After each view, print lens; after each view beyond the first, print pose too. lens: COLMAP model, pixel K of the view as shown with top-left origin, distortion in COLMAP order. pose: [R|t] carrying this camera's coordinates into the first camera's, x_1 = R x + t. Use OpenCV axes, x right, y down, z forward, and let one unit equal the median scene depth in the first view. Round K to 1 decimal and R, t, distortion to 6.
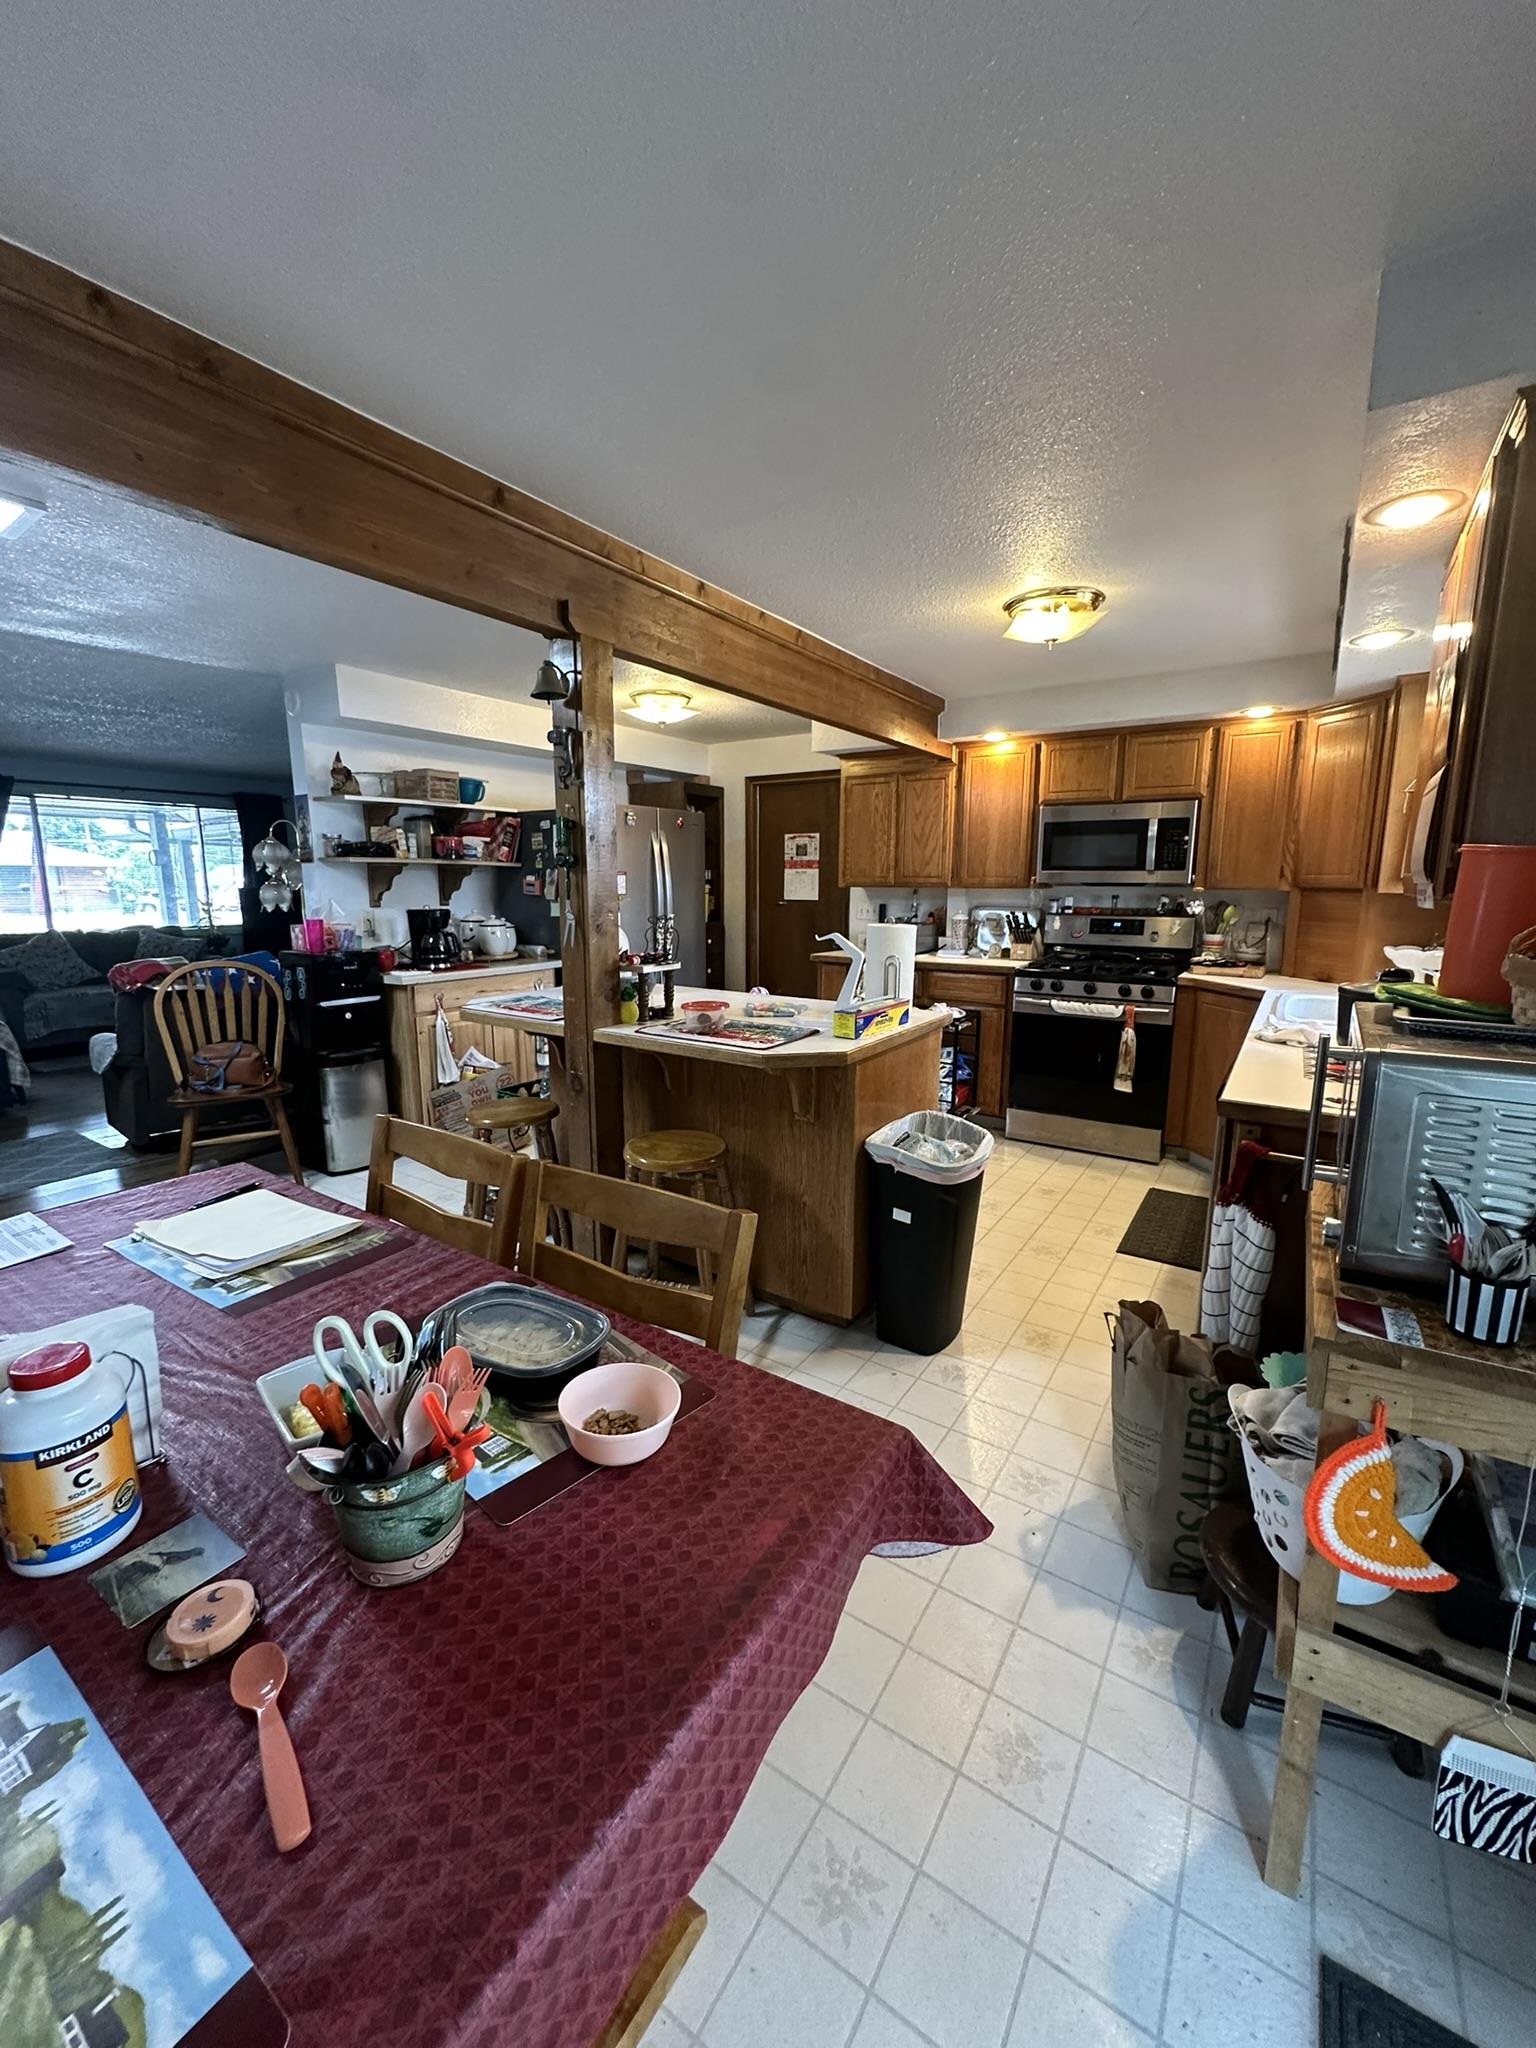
lens RADIAL K [[814.9, 0, 764.3], [0, 814.9, 1020.5], [0, 0, 1]] dist [0.001278, 0.000021]
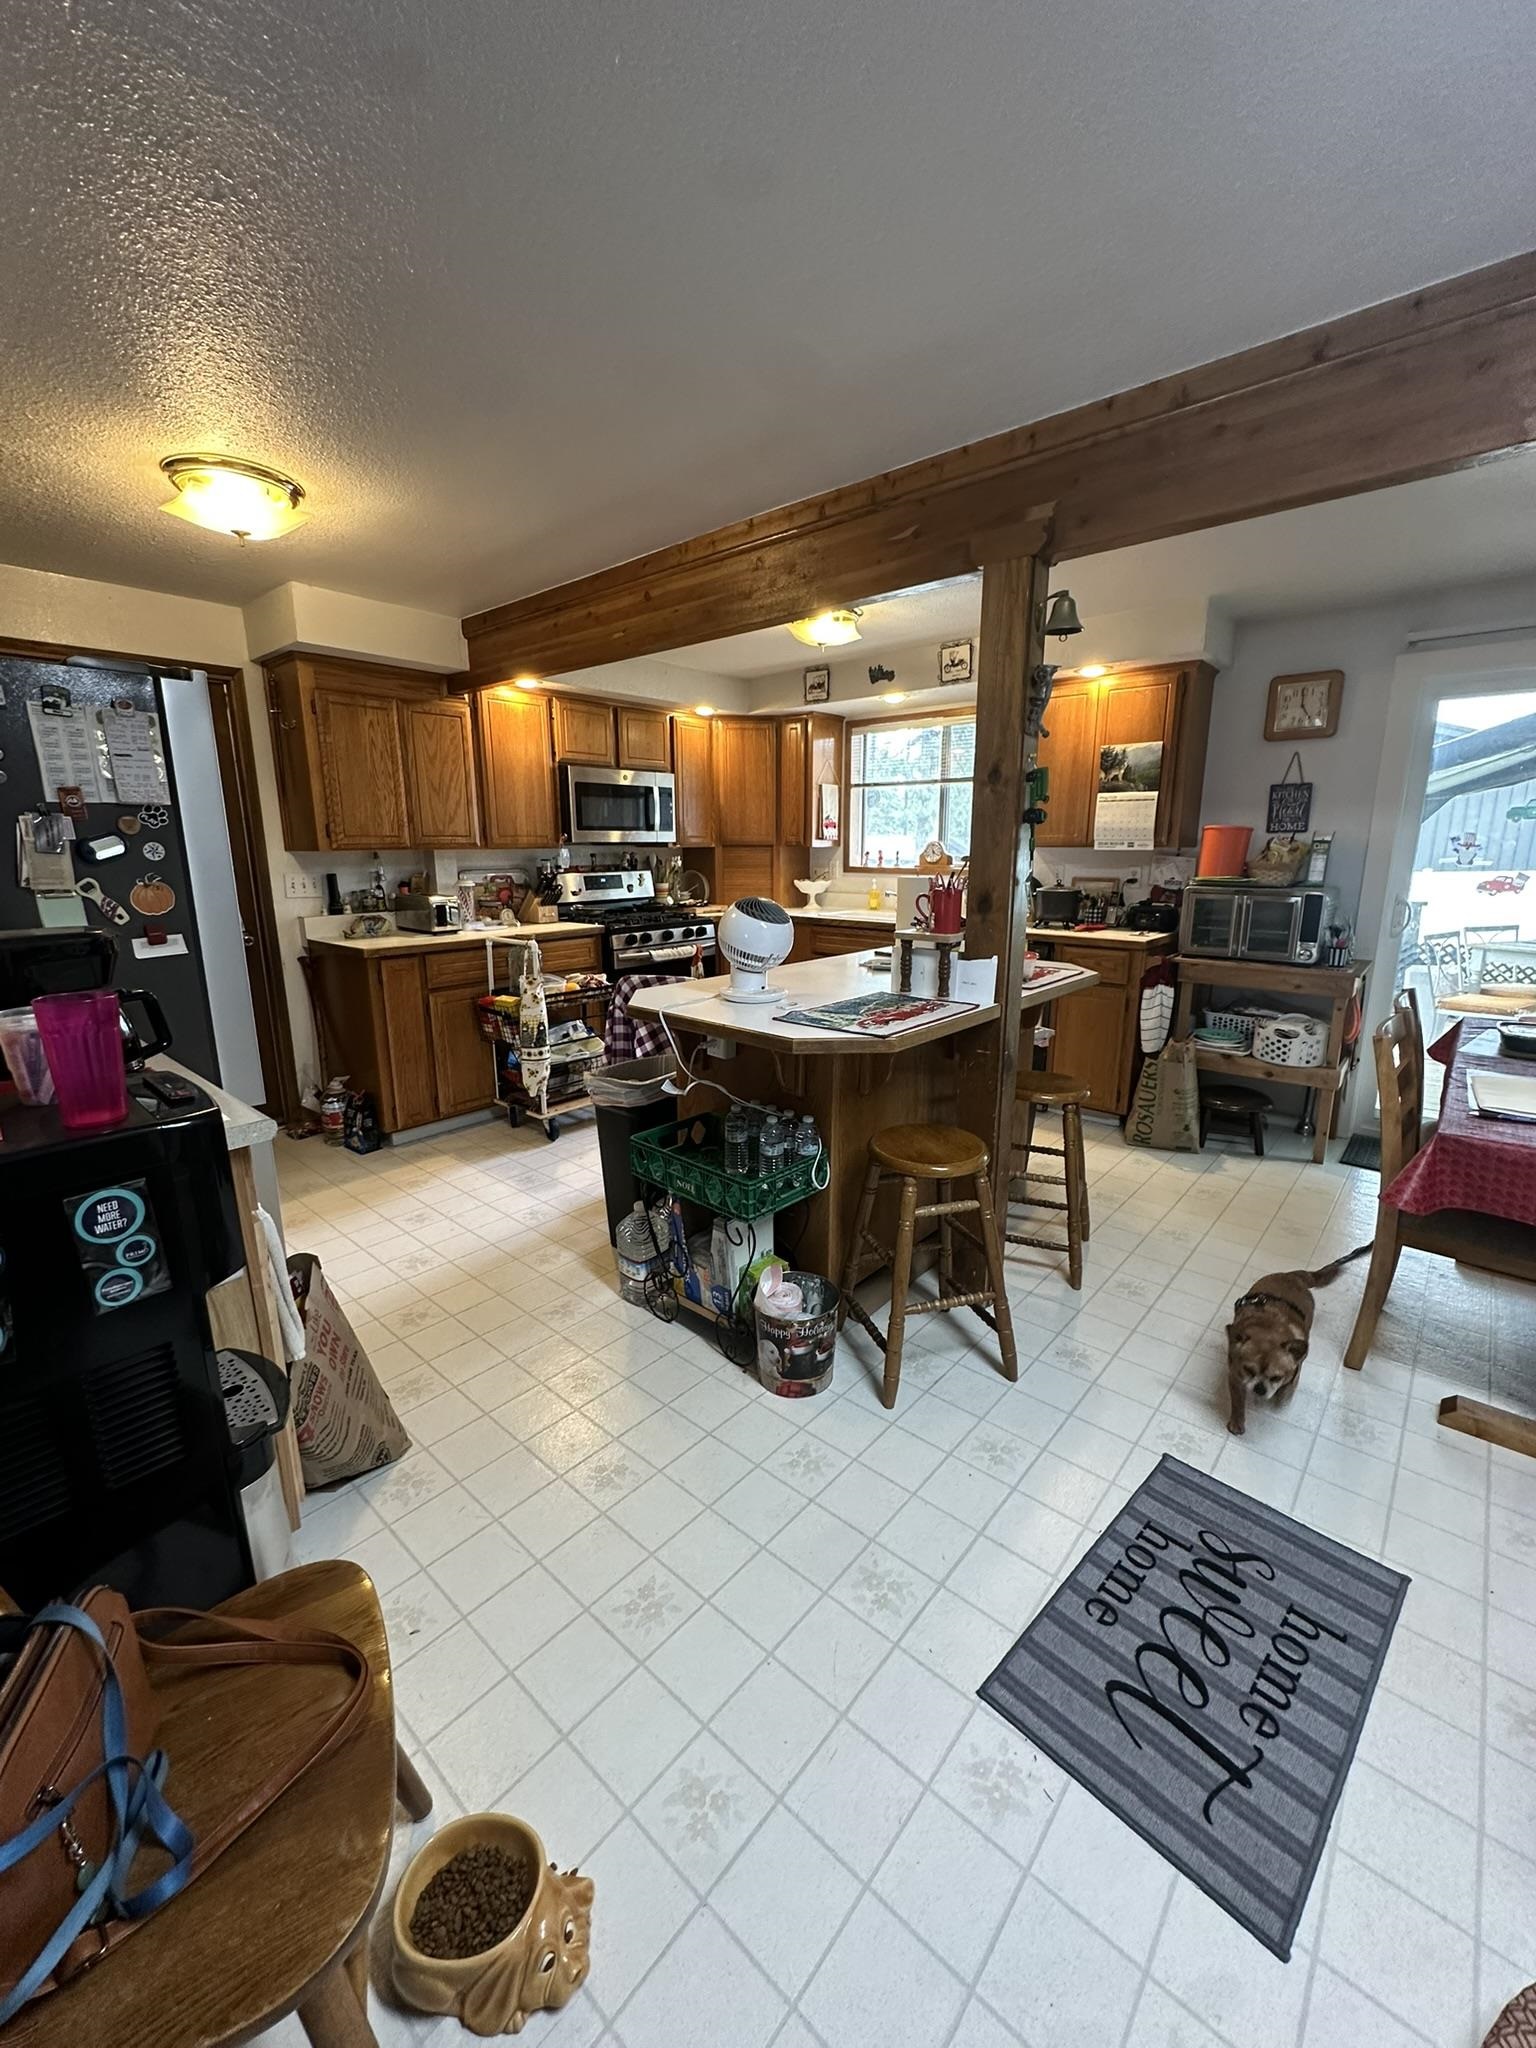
lens RADIAL K [[814.9, 0, 766.2], [0, 814.9, 1021.3], [0, 0, 1]] dist [0.001278, 0.000021]
pose [[0.131879, -0.219743, 0.966603, -0.637072], [0.170770, 0.965577, 0.196211, -0.110027], [-0.976445, 0.139190, 0.164865, 0.620333]]
